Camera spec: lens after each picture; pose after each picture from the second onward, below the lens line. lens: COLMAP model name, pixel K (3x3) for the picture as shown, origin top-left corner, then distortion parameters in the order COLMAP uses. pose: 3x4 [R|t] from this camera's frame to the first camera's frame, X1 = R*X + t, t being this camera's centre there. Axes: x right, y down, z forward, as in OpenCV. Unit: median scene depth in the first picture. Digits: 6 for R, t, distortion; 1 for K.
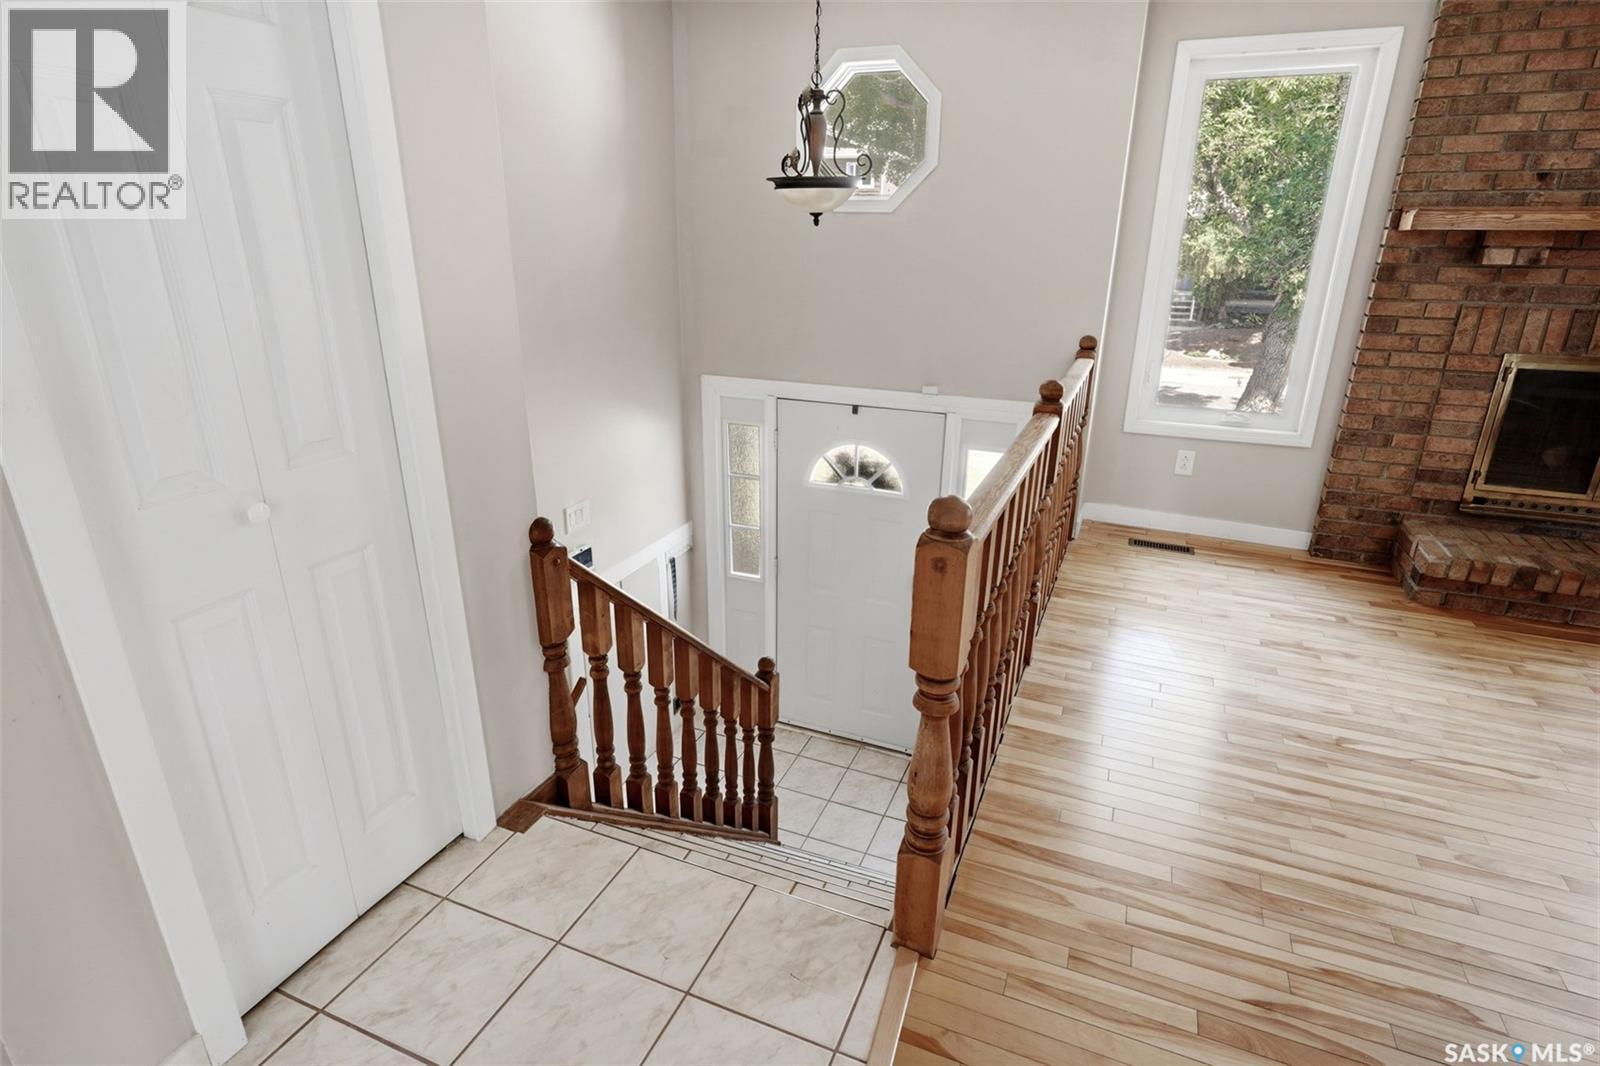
lens RADIAL K [[833.3, 0, 803.6], [0, 833.3, 531.2], [0, 0, 1]] dist [0.001016, 0.000377]
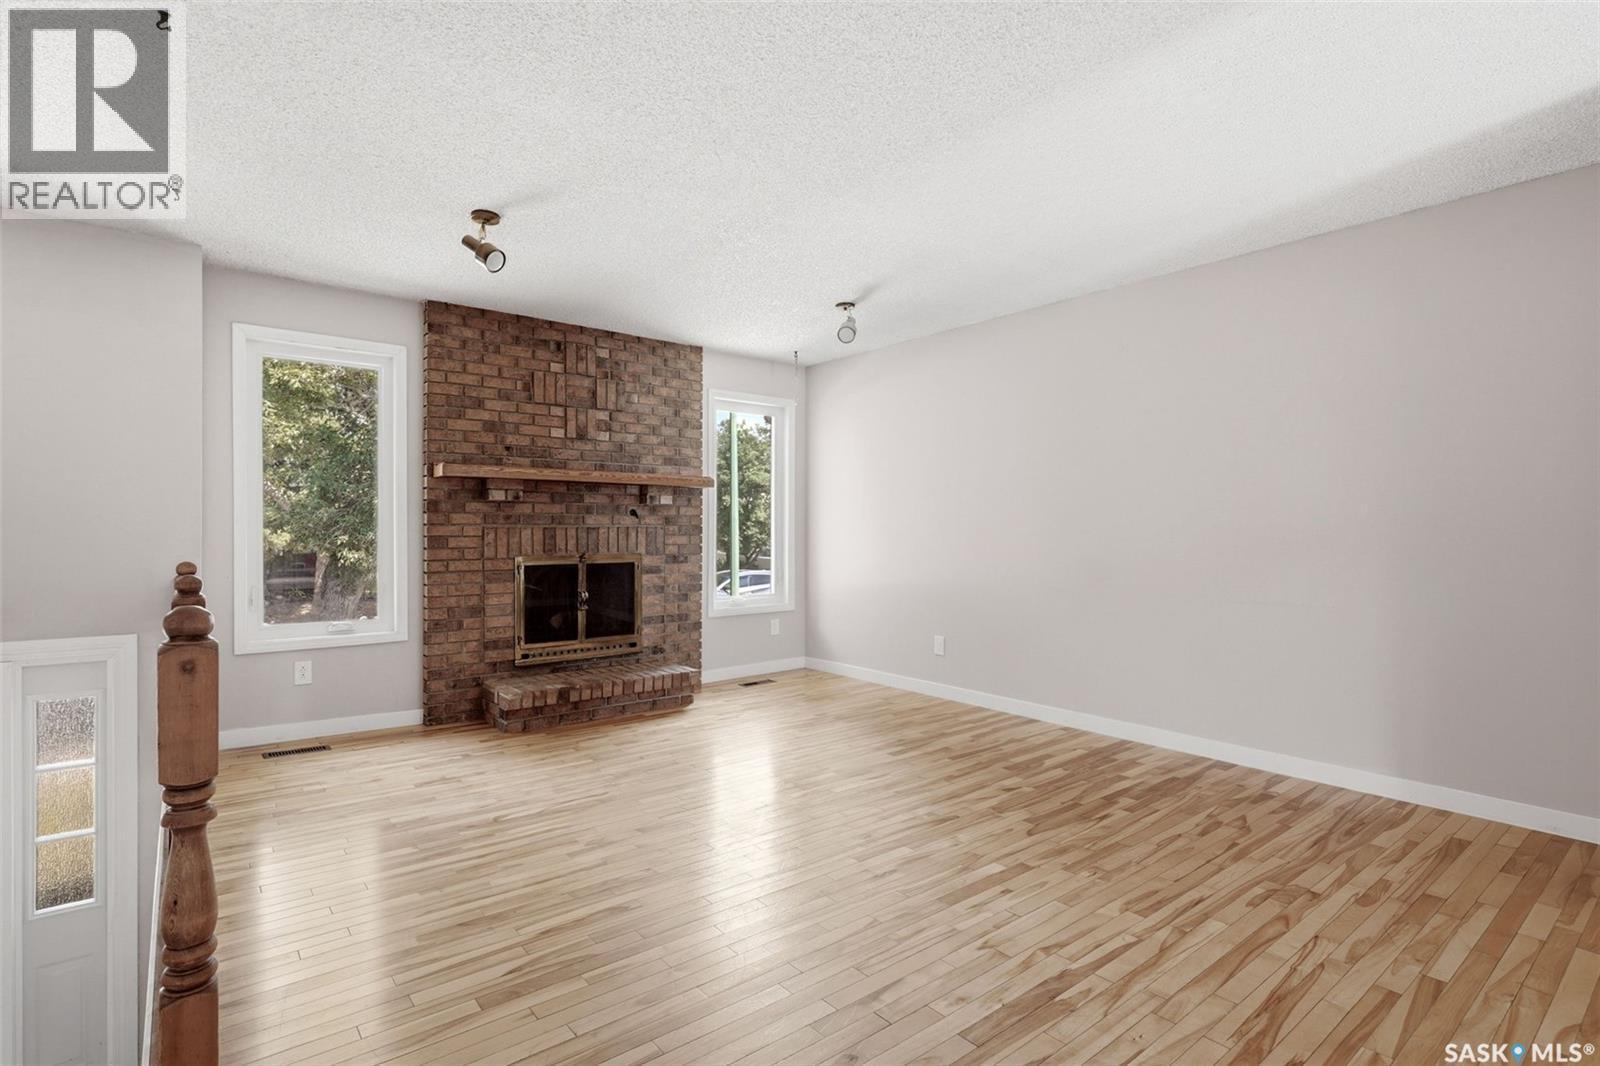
lens RADIAL K [[766.6, 0, 787.6], [0, 766.6, 540.6], [0, 0, 1]] dist [0.002649, -0.001004]
pose [[0.489531, -0.022465, 0.871697, -0.132803], [0.296728, 0.944300, -0.142301, 0.106161], [-0.819946, 0.328318, 0.468930, -0.069575]]
